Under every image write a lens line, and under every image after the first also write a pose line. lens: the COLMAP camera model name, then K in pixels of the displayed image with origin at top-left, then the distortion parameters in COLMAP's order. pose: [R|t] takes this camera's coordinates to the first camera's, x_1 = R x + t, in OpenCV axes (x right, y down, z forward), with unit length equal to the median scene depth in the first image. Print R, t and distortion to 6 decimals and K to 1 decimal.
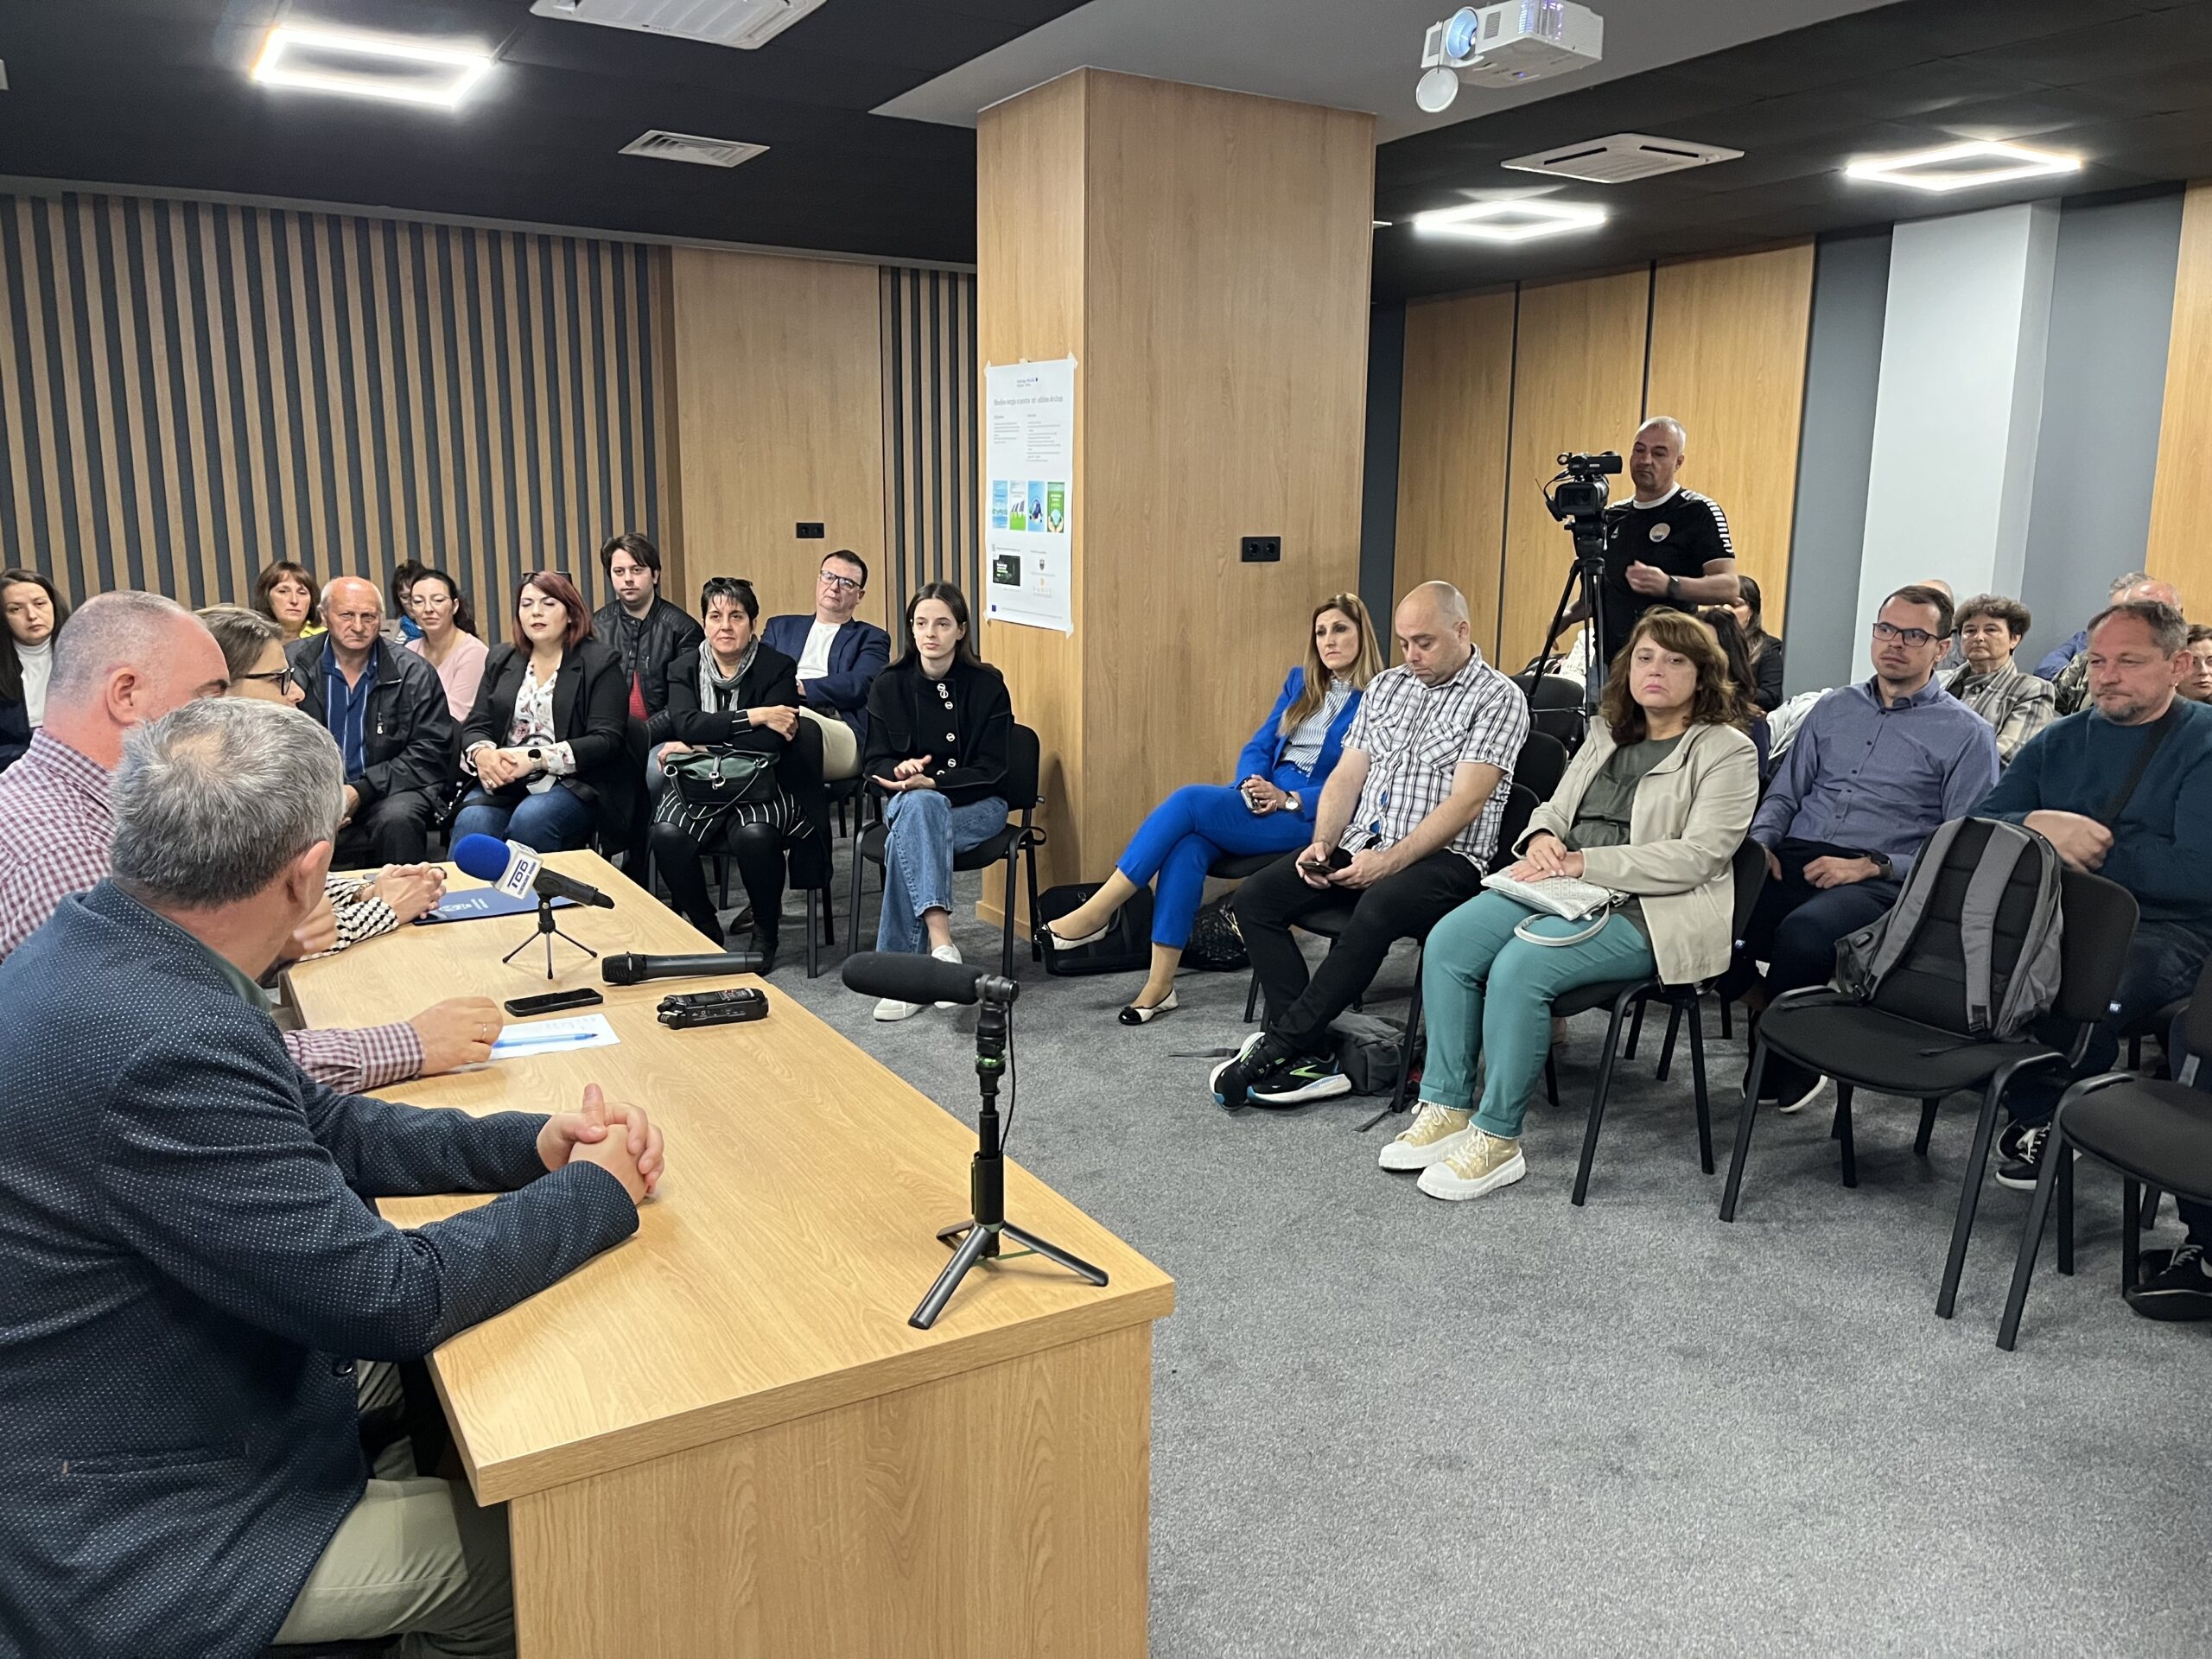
lens RADIAL K [[1671.0, 0, 1106.0], [0, 1671.0, 829.5], [0, 0, 1]] dist [0.001866, 0.011497]
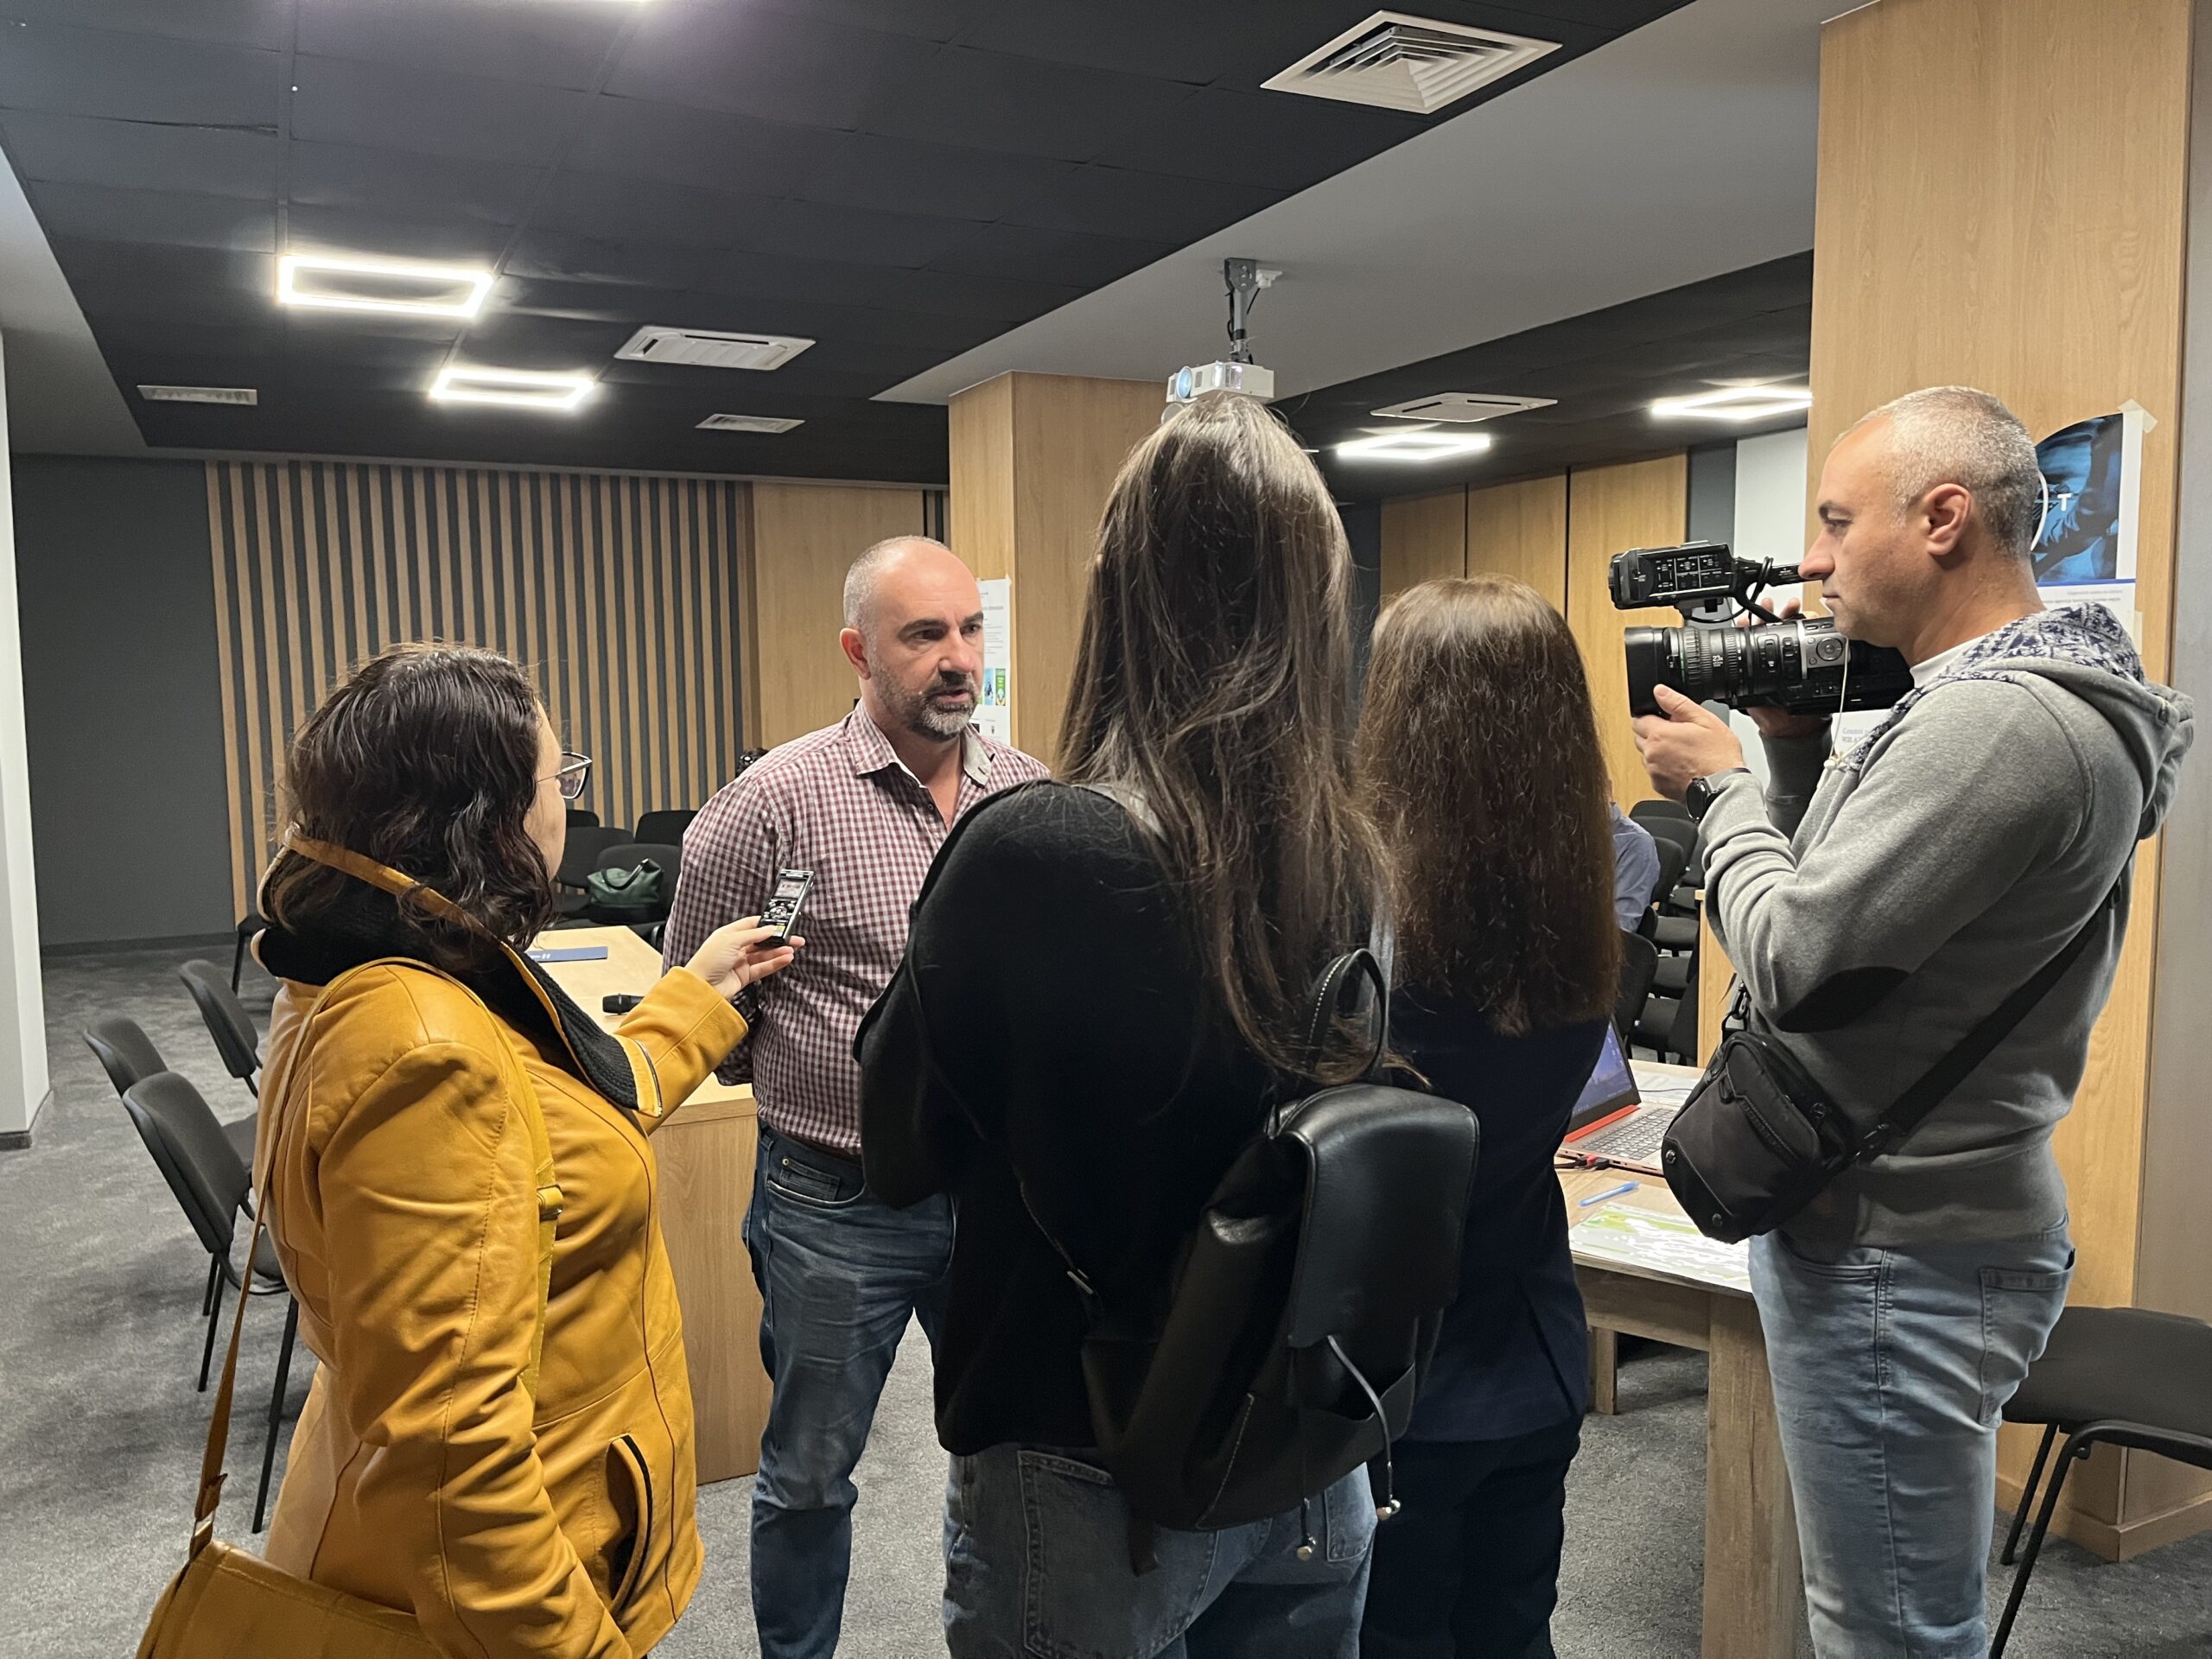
lens RADIAL K [[1671.0, 0, 1106.0], [0, 1671.0, 829.5], [0, 0, 1]] dist [0.001866, 0.011497]
pose [[0.996496, -0.011863, -0.082800, 0.153788], [0.003771, 0.995257, -0.097205, 0.046286], [0.083561, 0.096552, 0.991814, -0.281973]]
